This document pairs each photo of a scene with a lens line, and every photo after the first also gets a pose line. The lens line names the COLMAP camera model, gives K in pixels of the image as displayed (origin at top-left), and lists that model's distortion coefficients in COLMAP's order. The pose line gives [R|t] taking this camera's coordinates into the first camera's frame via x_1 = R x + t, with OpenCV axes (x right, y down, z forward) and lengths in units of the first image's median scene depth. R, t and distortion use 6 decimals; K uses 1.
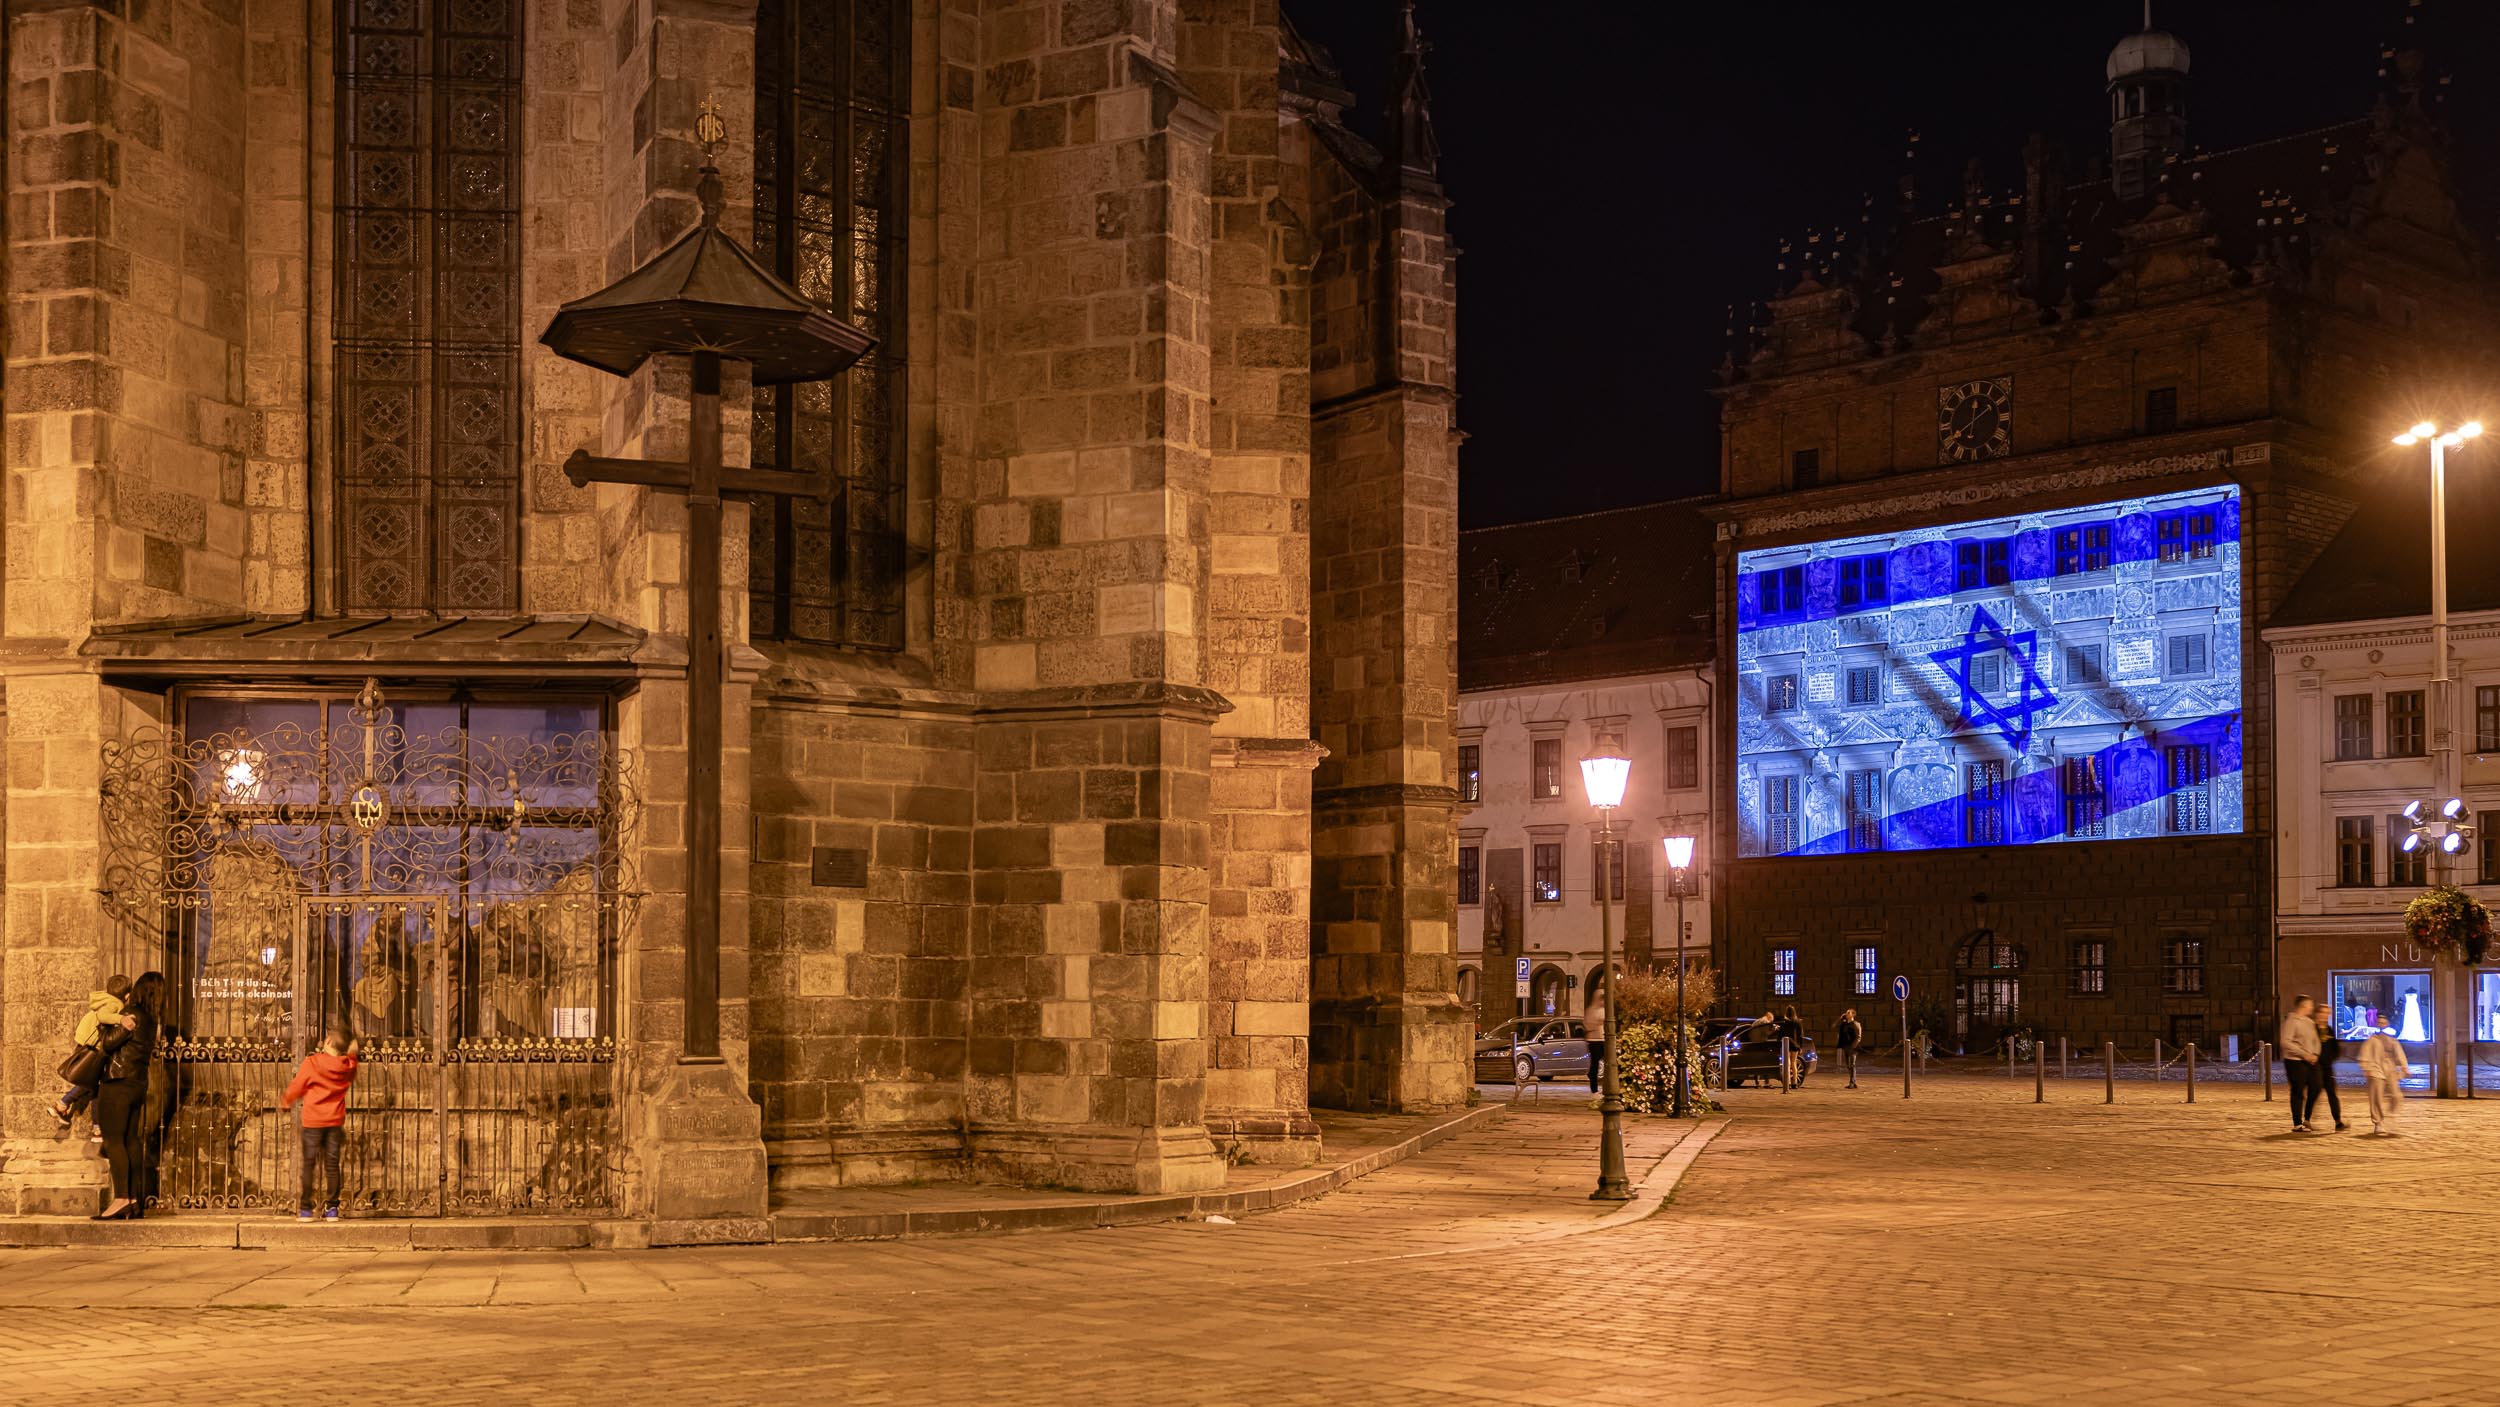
lens RADIAL K [[2850.1, 0, 1251.8], [0, 2850.1, 925.1], [0, 0, 1]] dist [-0.005393, 0.013141]
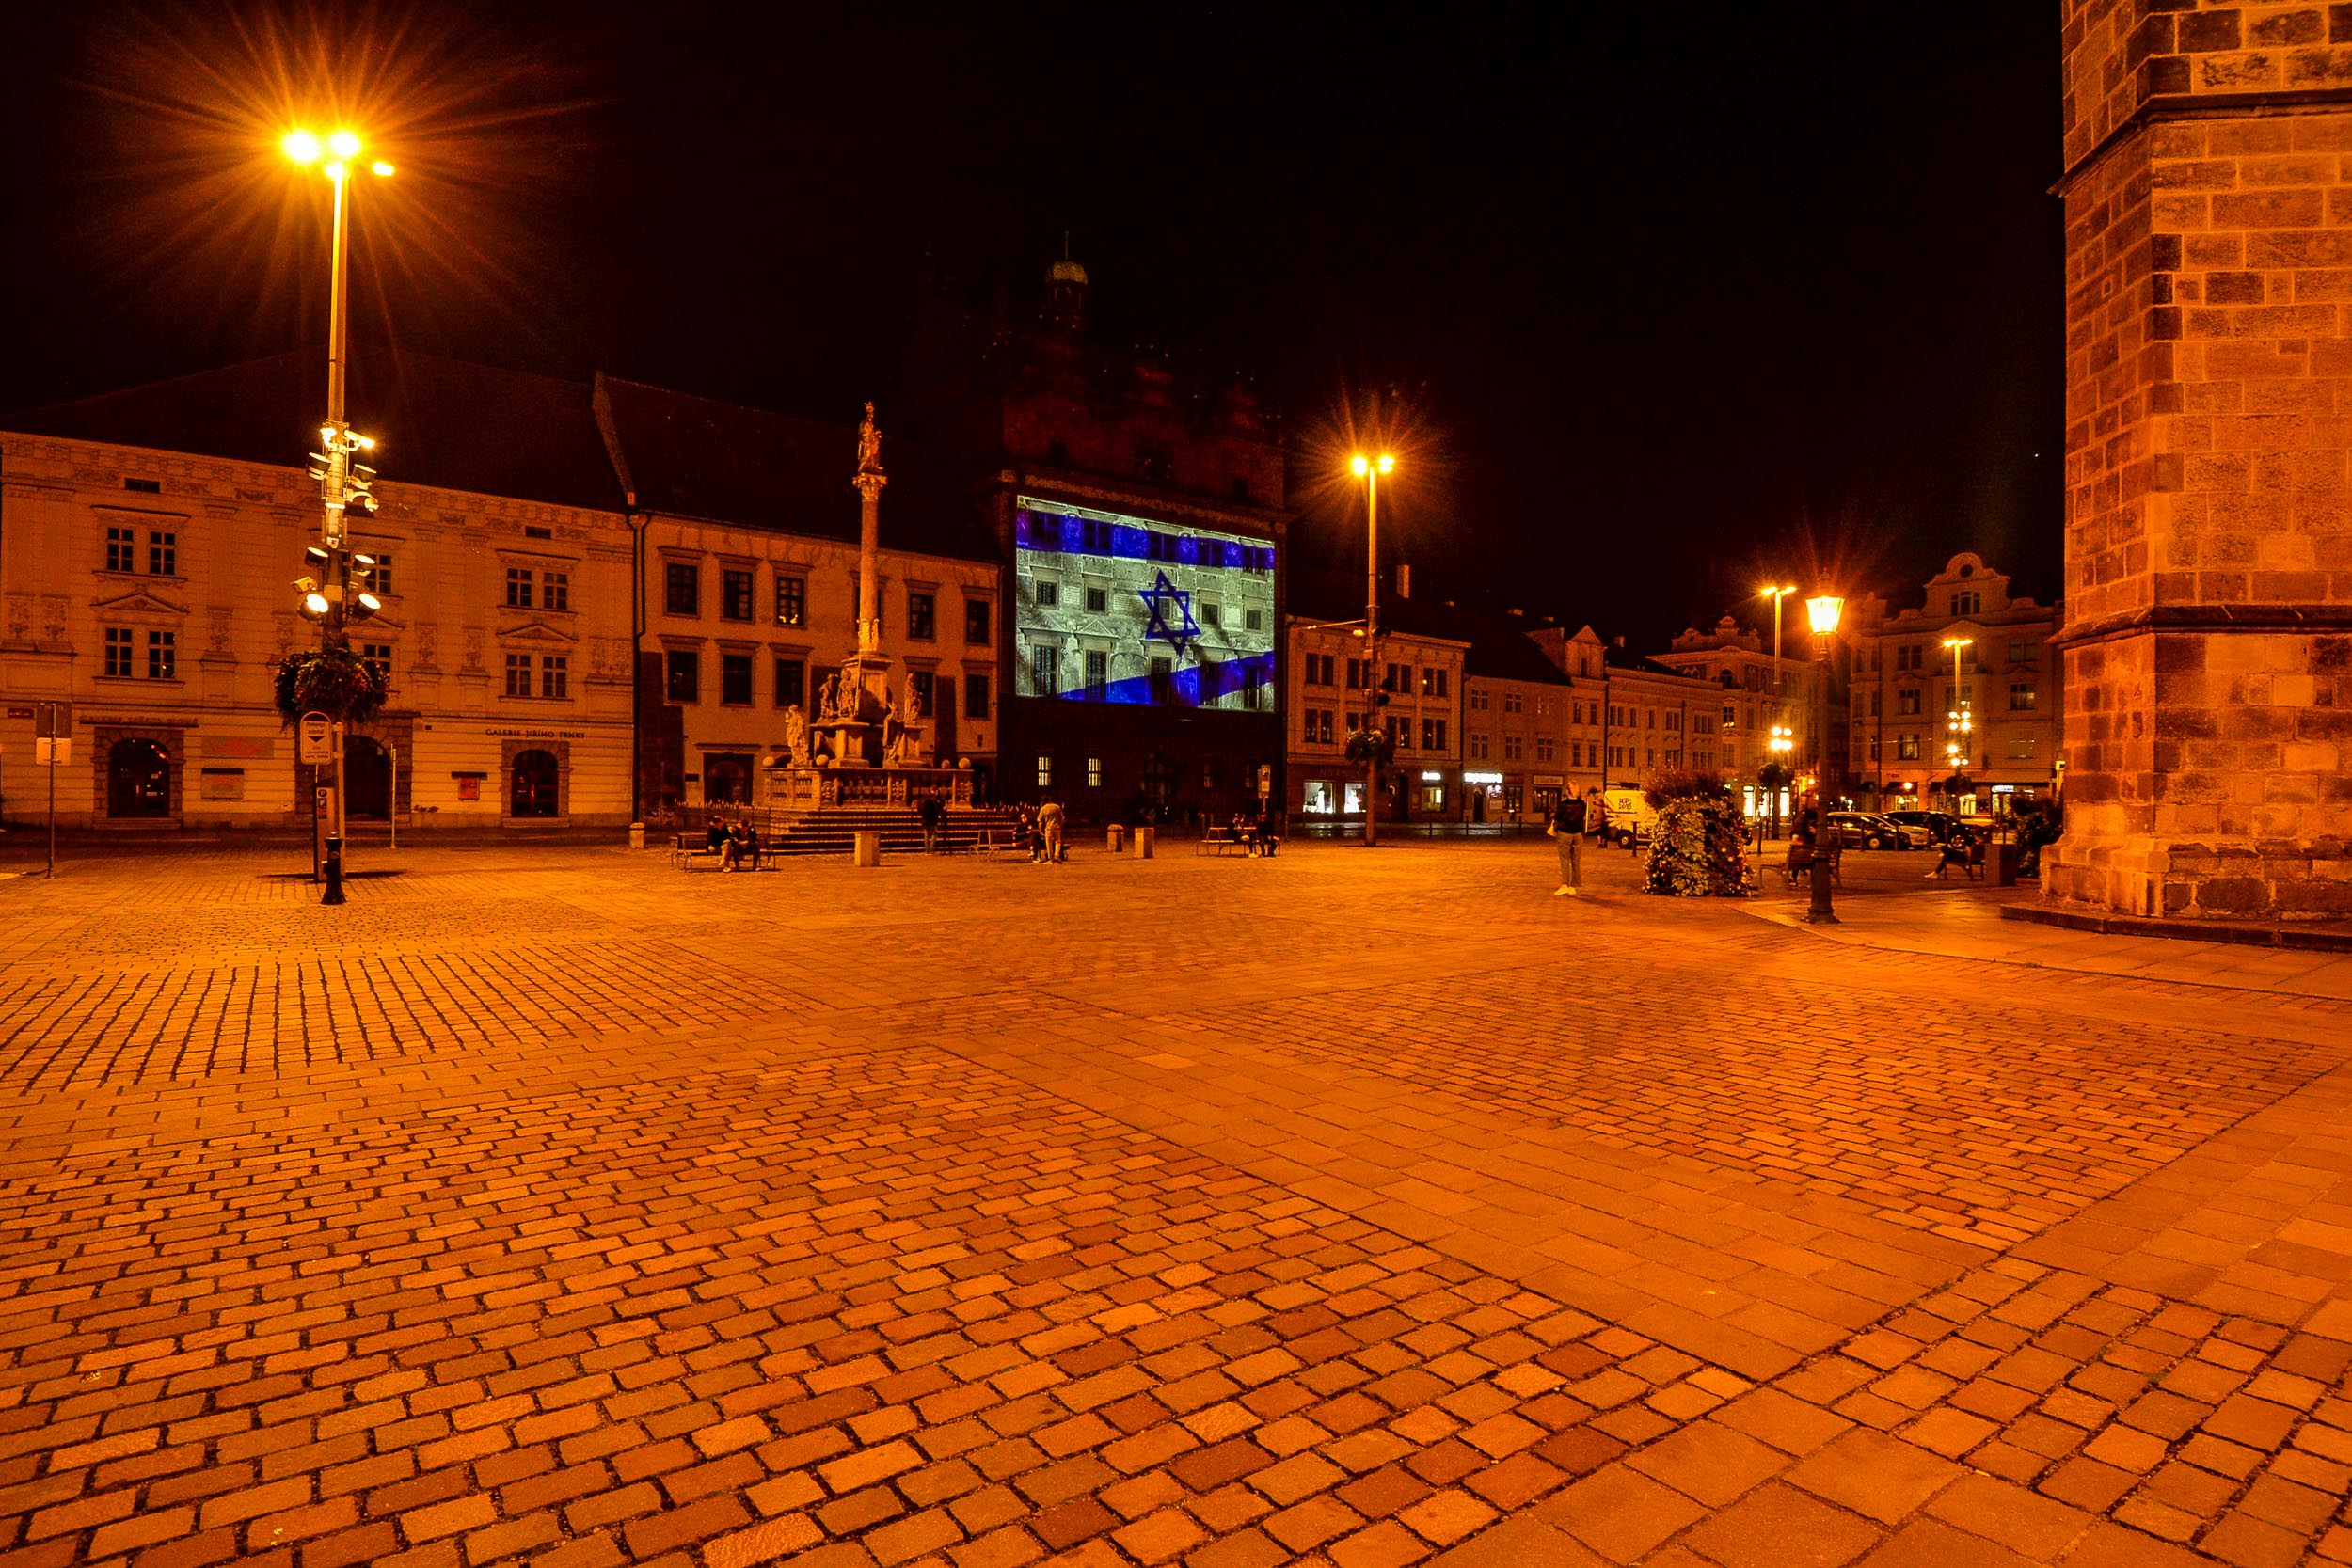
lens RADIAL K [[1231.7, 0, 1178.4], [0, 1231.7, 792.7], [0, 0, 1]] dist [0.018730, -0.027849]
pose [[0.113973, 0.000783, 0.993483, -0.526525], [-0.043593, 0.999040, 0.004214, 0.024322], [-0.992527, -0.043789, 0.113898, 0.930834]]
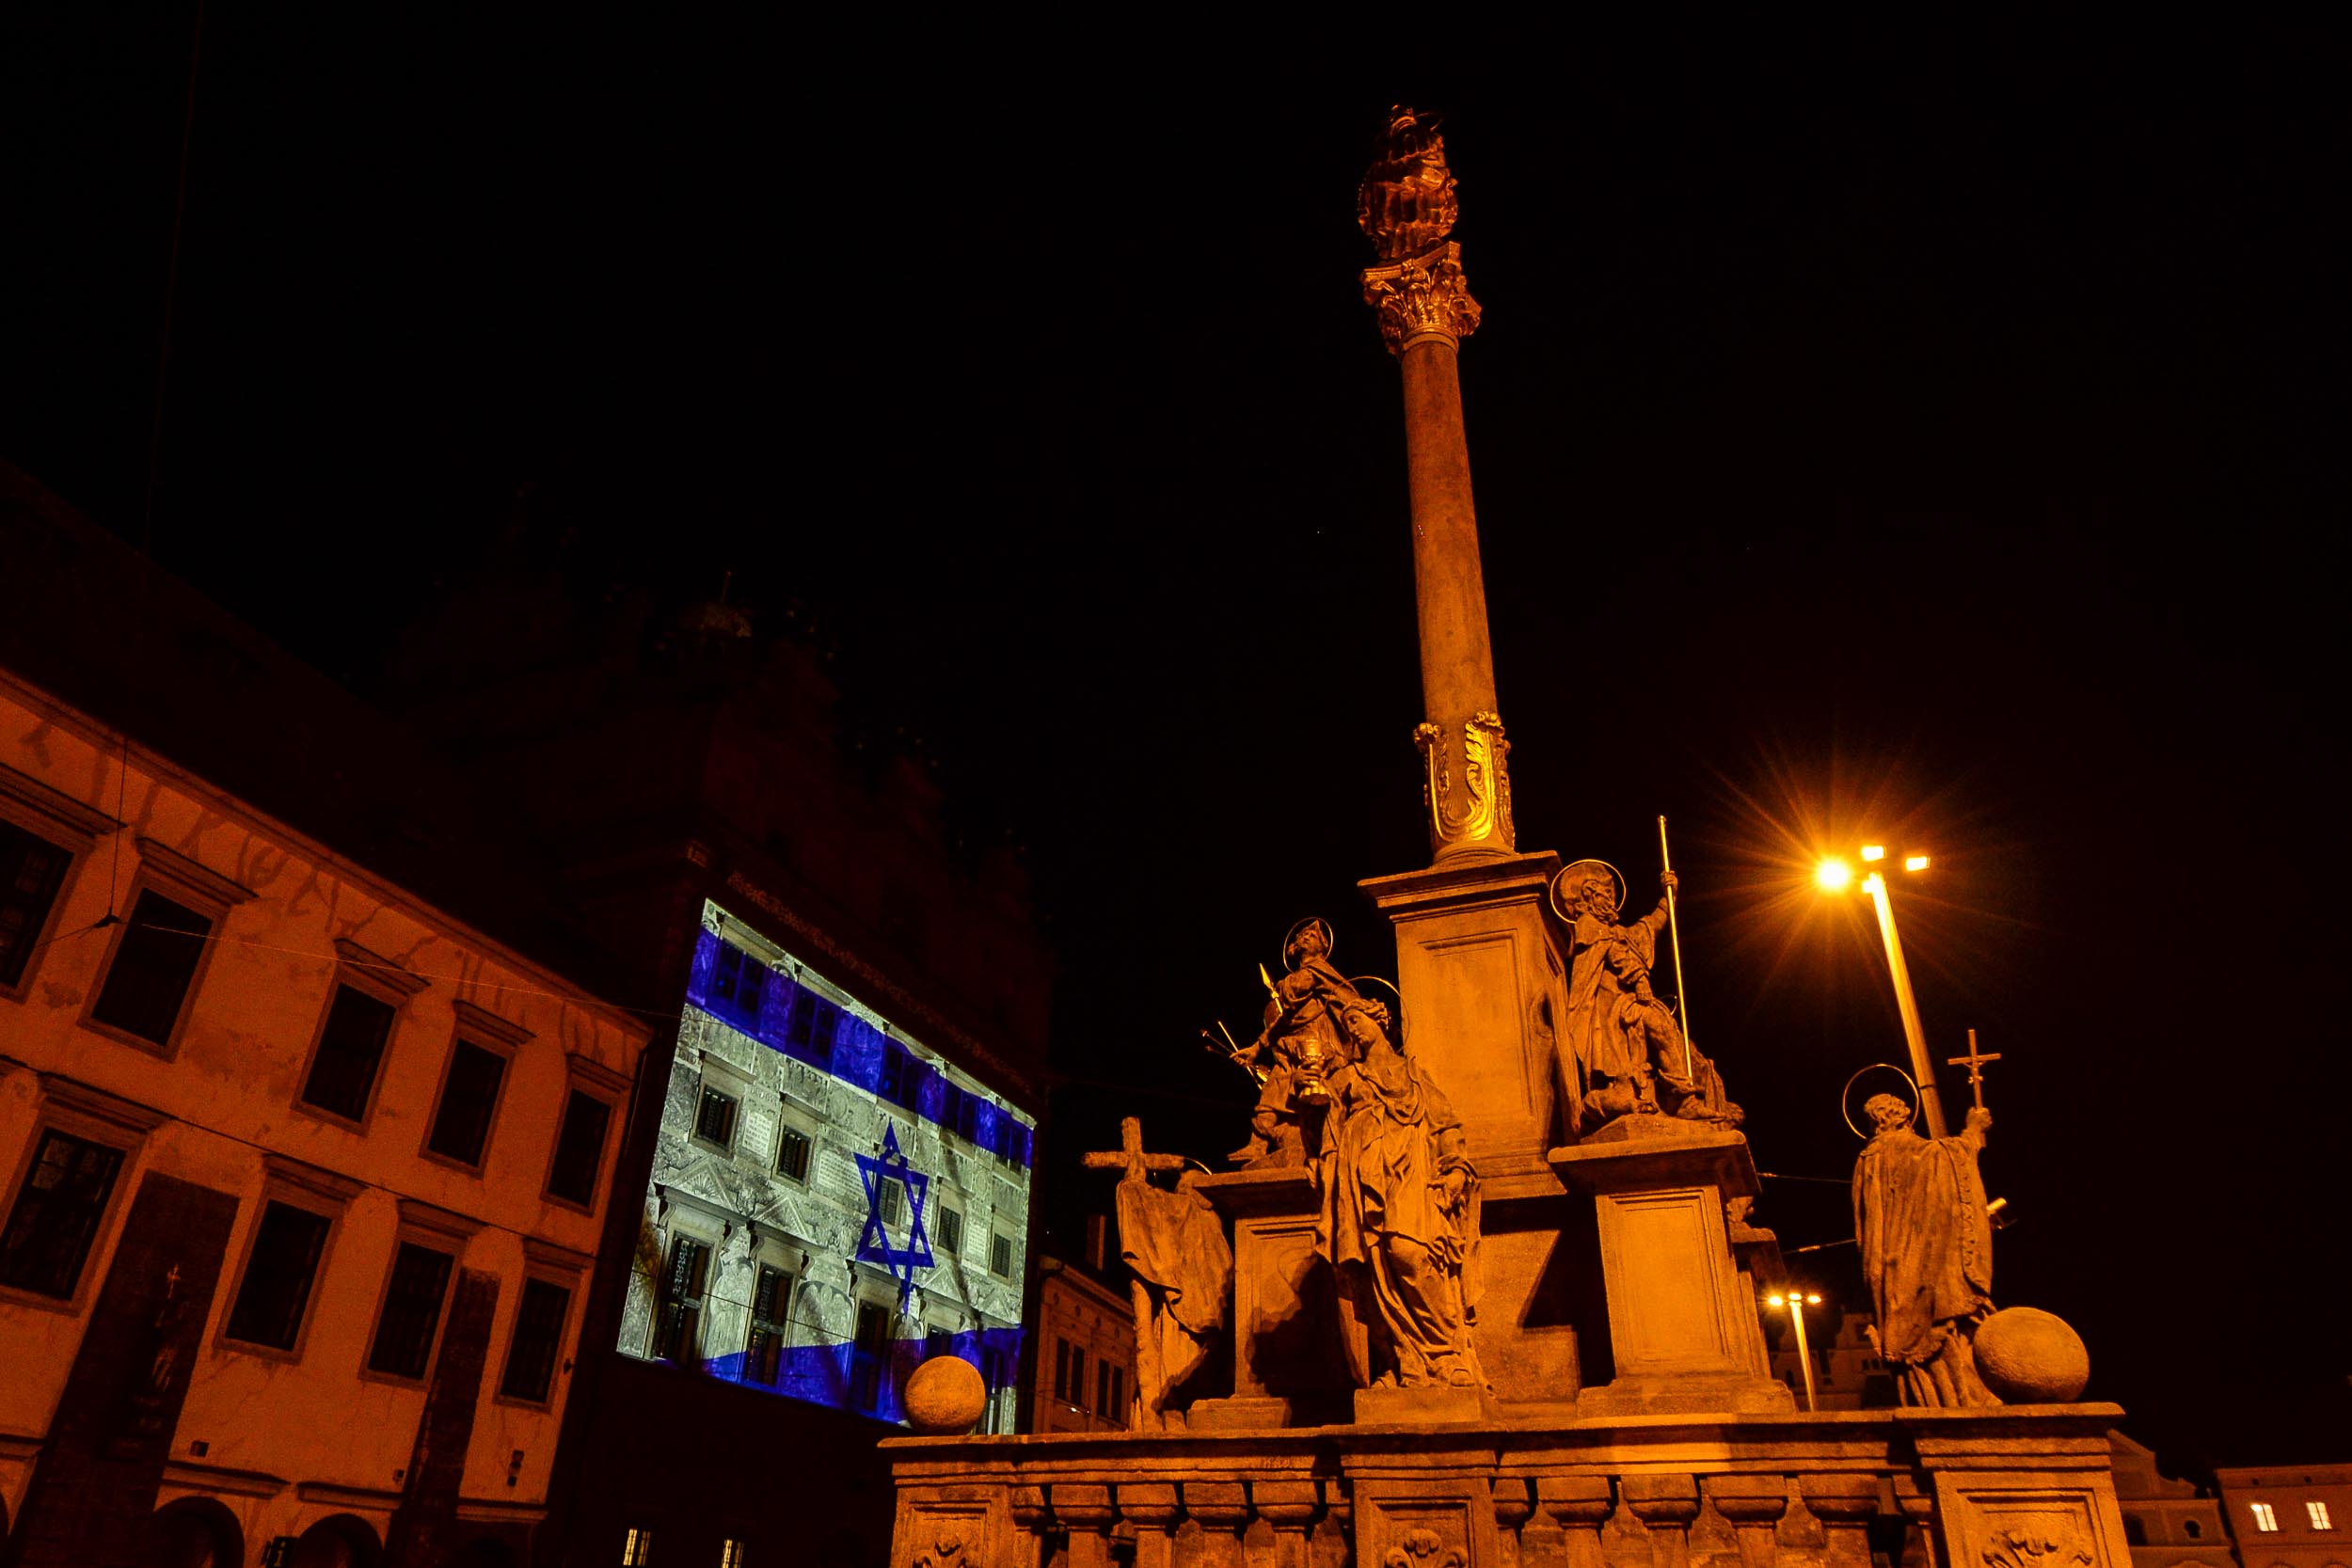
lens RADIAL K [[1475.9, 0, 1176.4], [0, 1475.9, 786.0], [0, 0, 1]] dist [0.021987, -0.035090]
pose [[-0.406220, 0.453197, 0.793472, -0.201912], [-0.052534, 0.855326, -0.515420, 0.033002], [-0.912264, -0.251058, -0.323643, 1.138402]]
